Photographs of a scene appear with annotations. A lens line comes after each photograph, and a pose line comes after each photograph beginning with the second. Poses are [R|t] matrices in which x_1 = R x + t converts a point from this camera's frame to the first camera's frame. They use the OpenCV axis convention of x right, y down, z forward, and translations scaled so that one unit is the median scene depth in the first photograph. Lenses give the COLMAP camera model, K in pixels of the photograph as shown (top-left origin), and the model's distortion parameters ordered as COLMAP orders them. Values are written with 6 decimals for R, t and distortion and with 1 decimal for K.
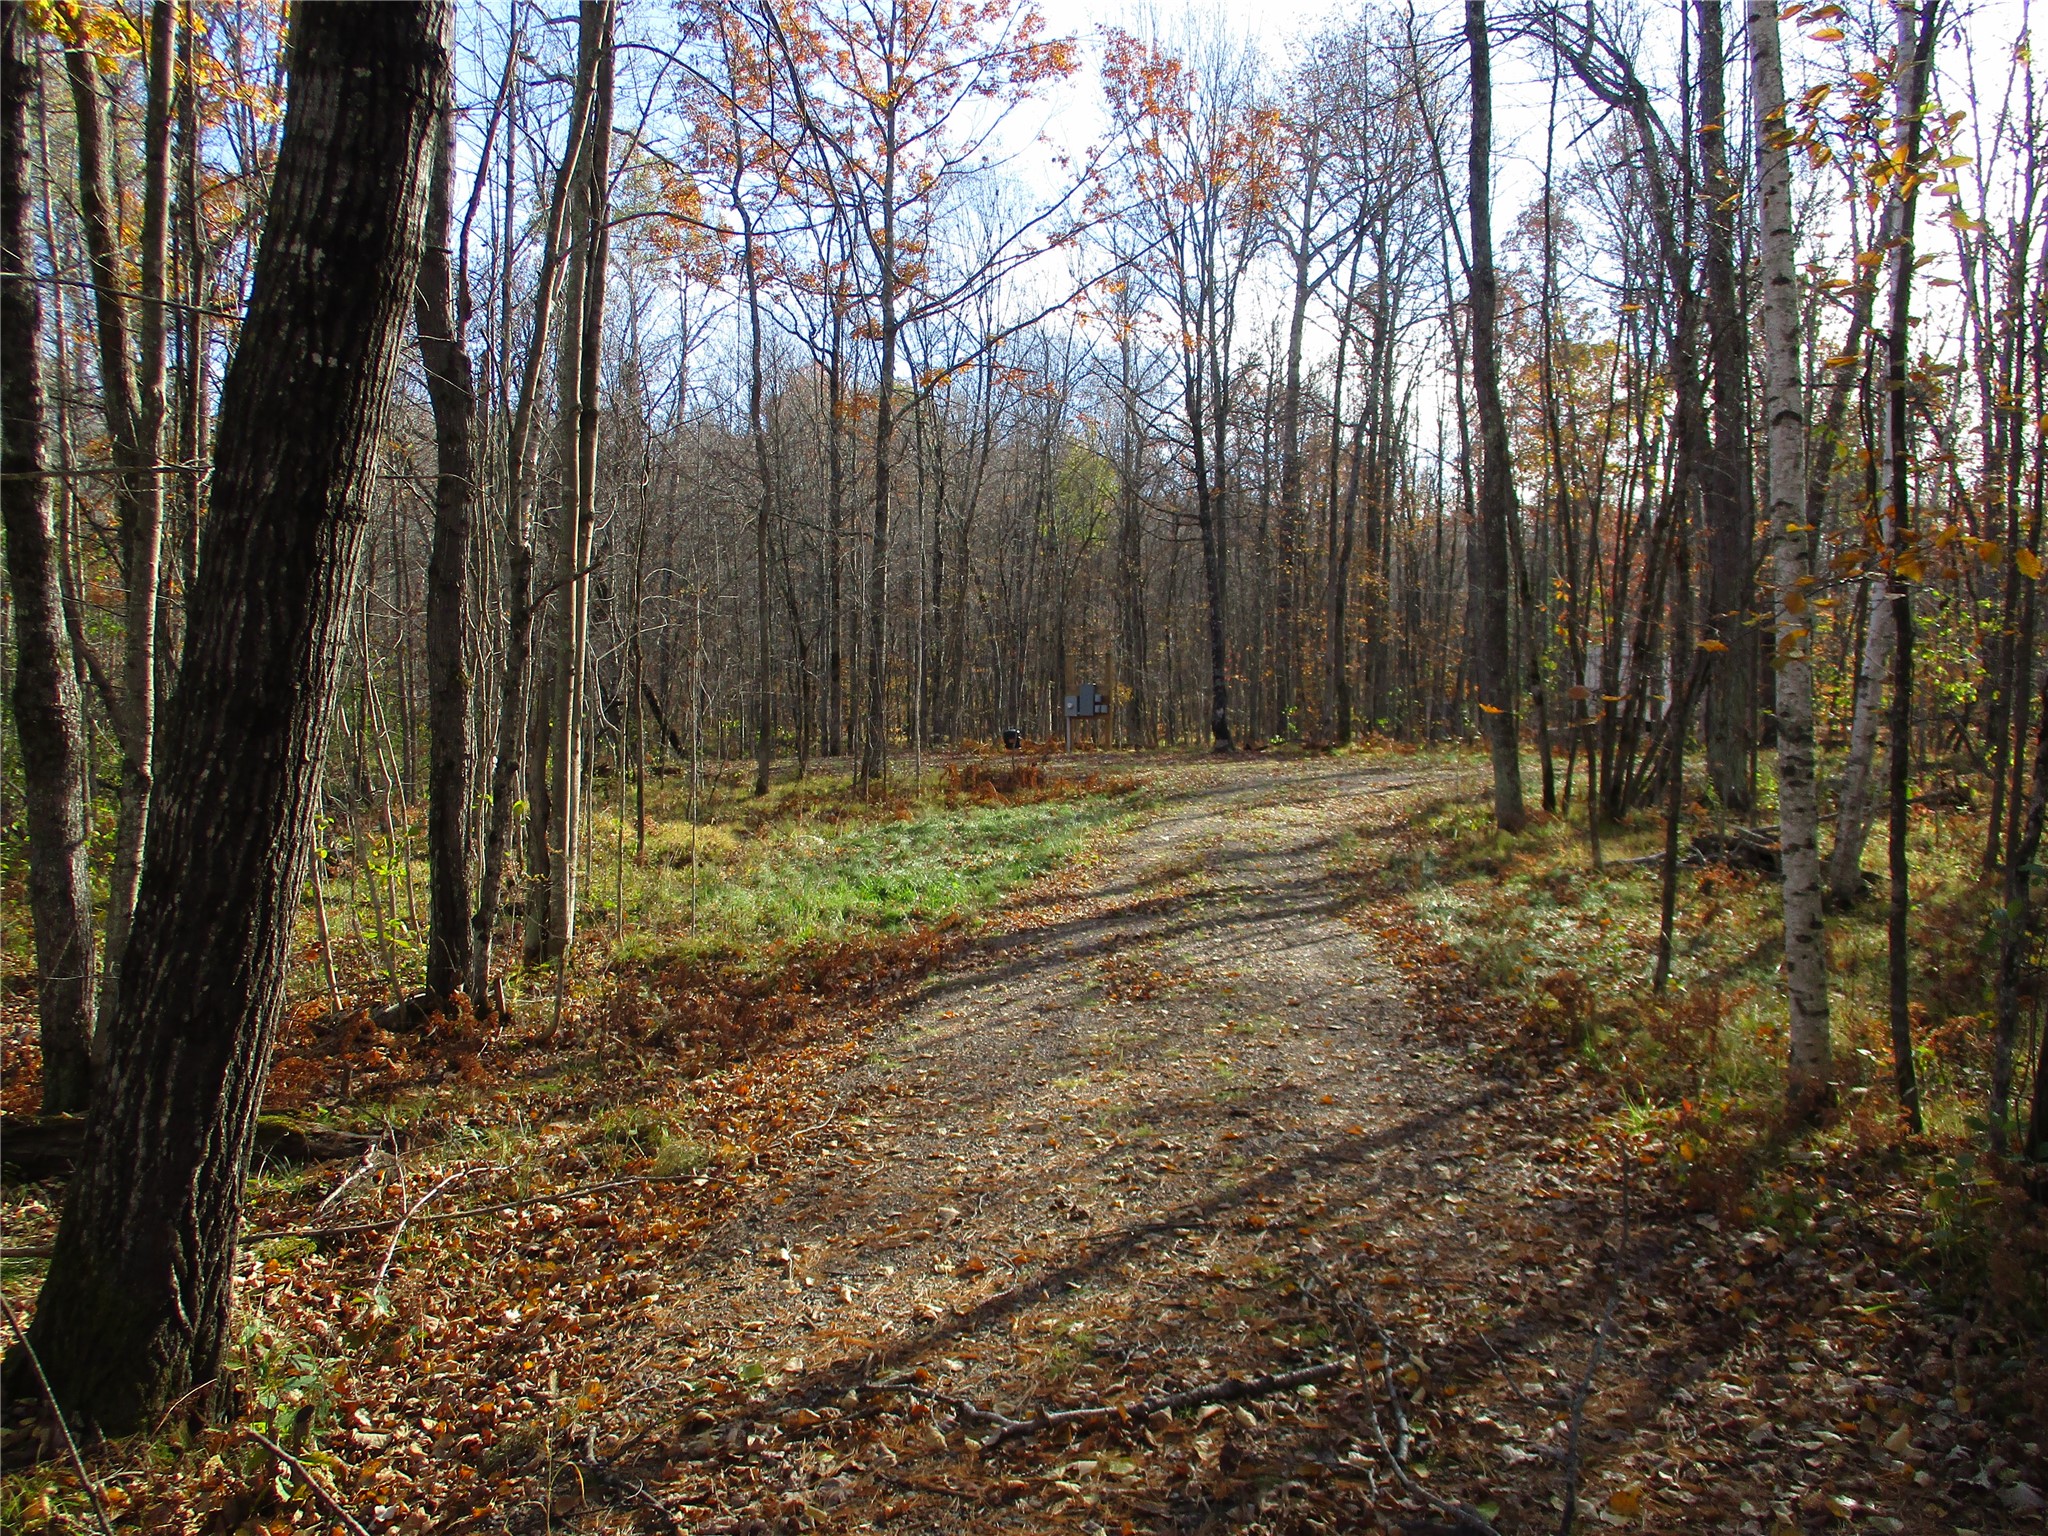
lens RADIAL K [[1701.6, 0, 1022.0], [0, 1701.6, 767.3], [0, 0, 1]] dist [-0.031569, -0.004775]
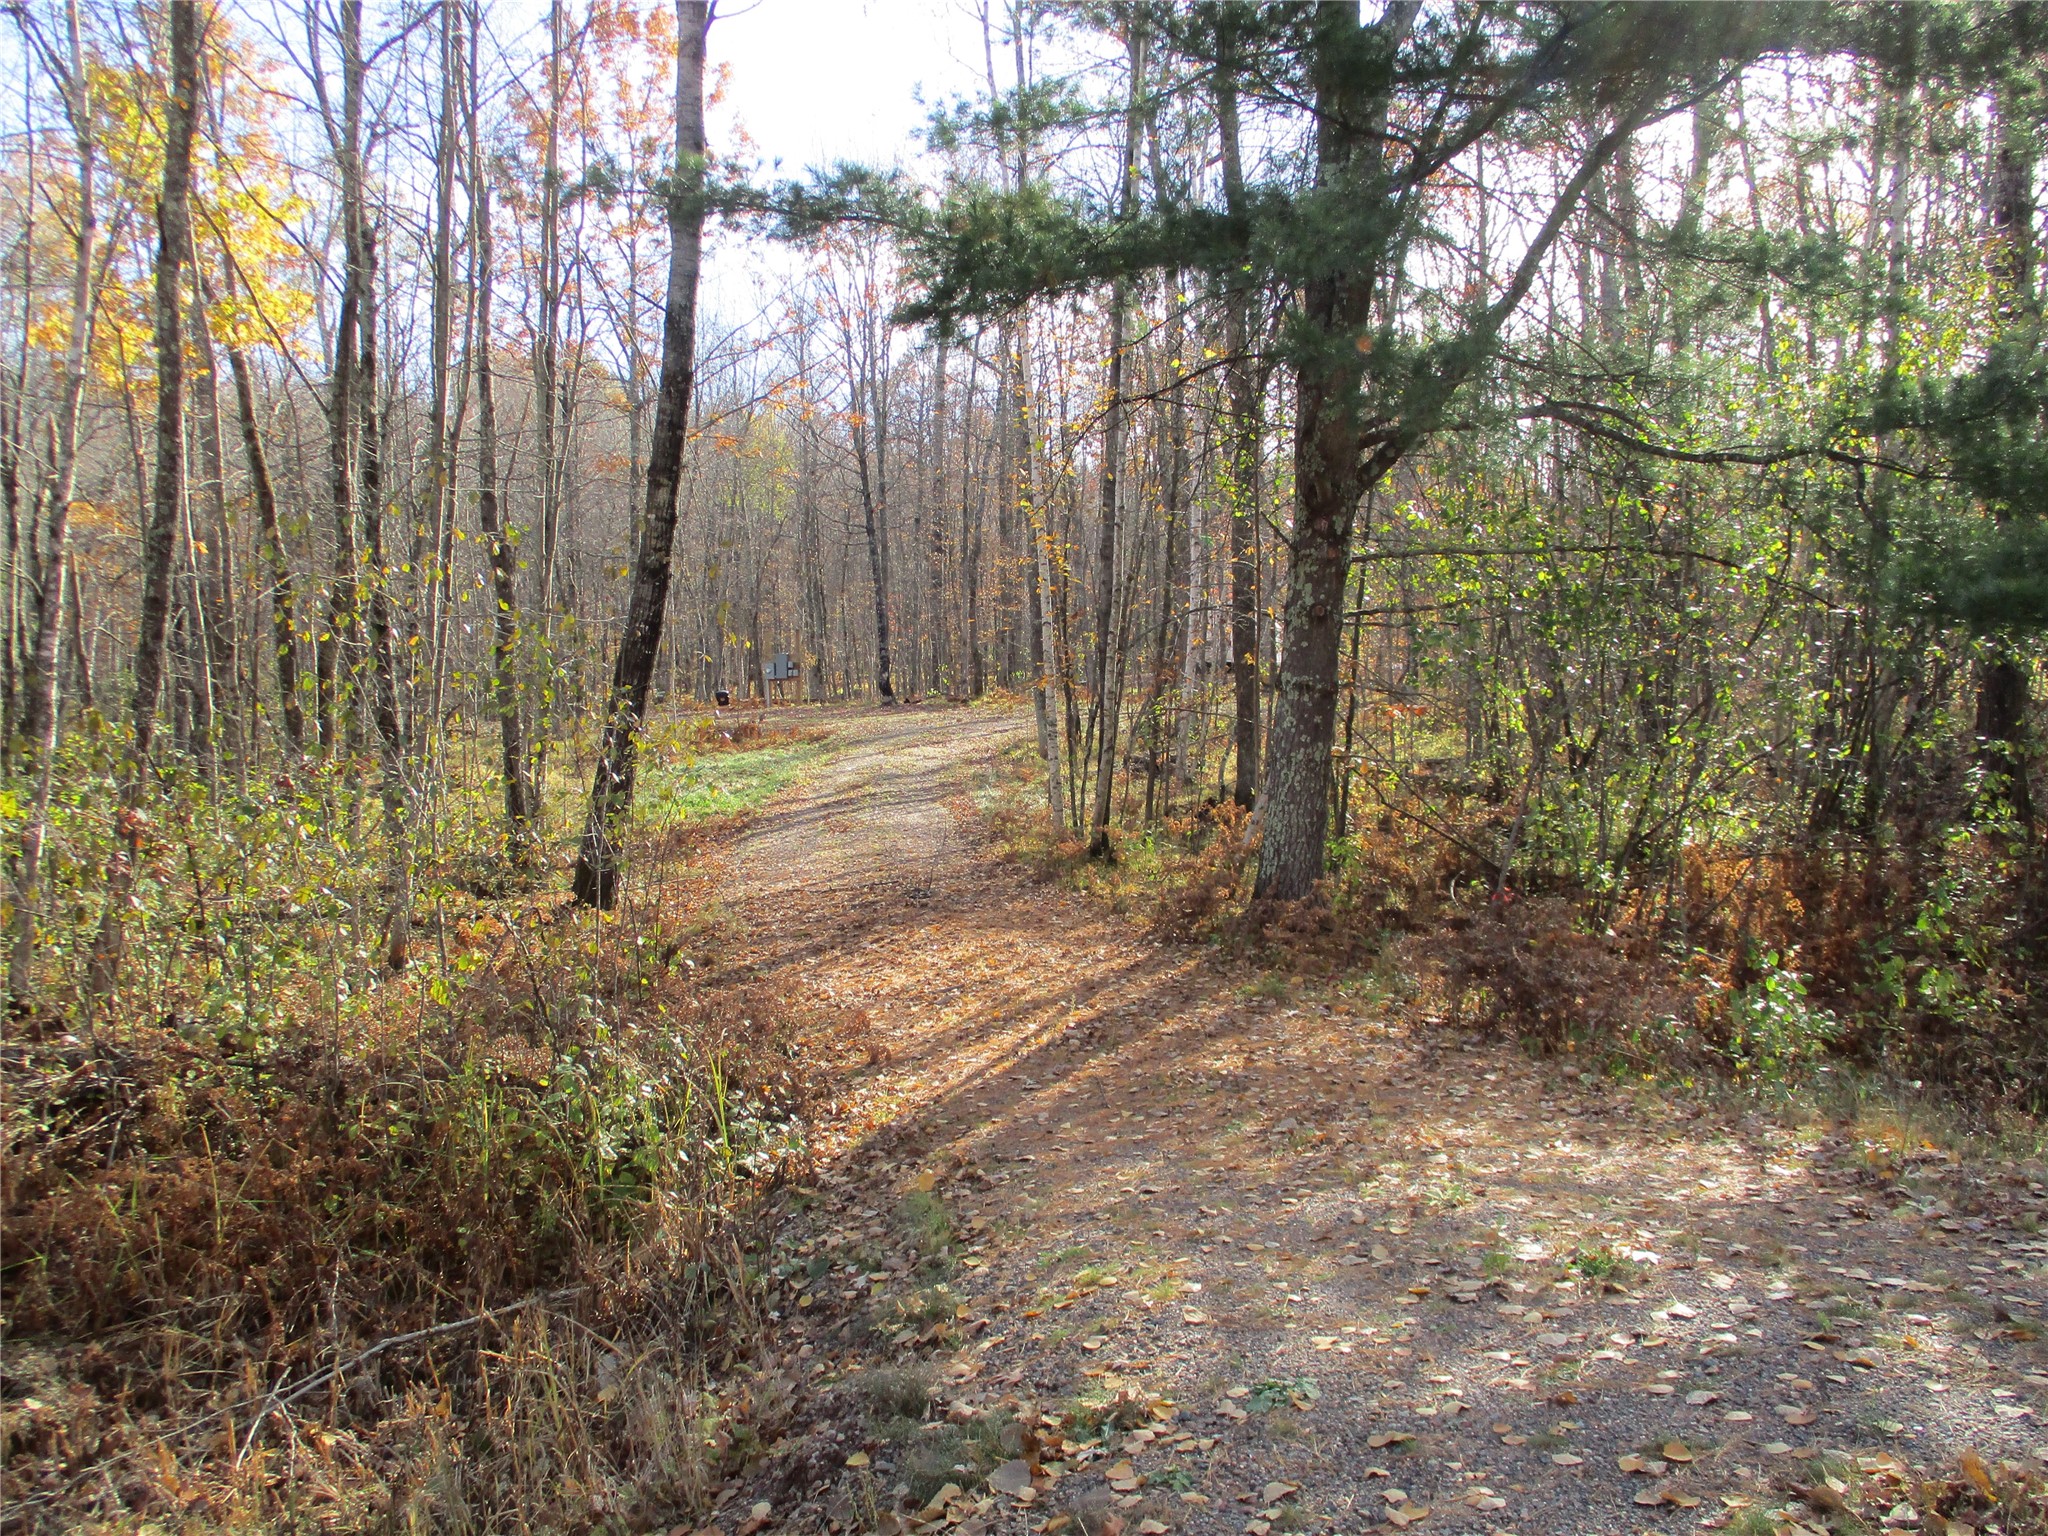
lens RADIAL K [[1701.6, 0, 1024.0], [0, 1701.6, 759.2], [0, 0, 1]] dist [-0.031569, -0.004775]
pose [[0.981517, -0.031392, 0.188783, -0.044826], [0.025391, 0.999095, 0.034121, -0.014566], [-0.189684, -0.028697, 0.981426, -0.485165]]
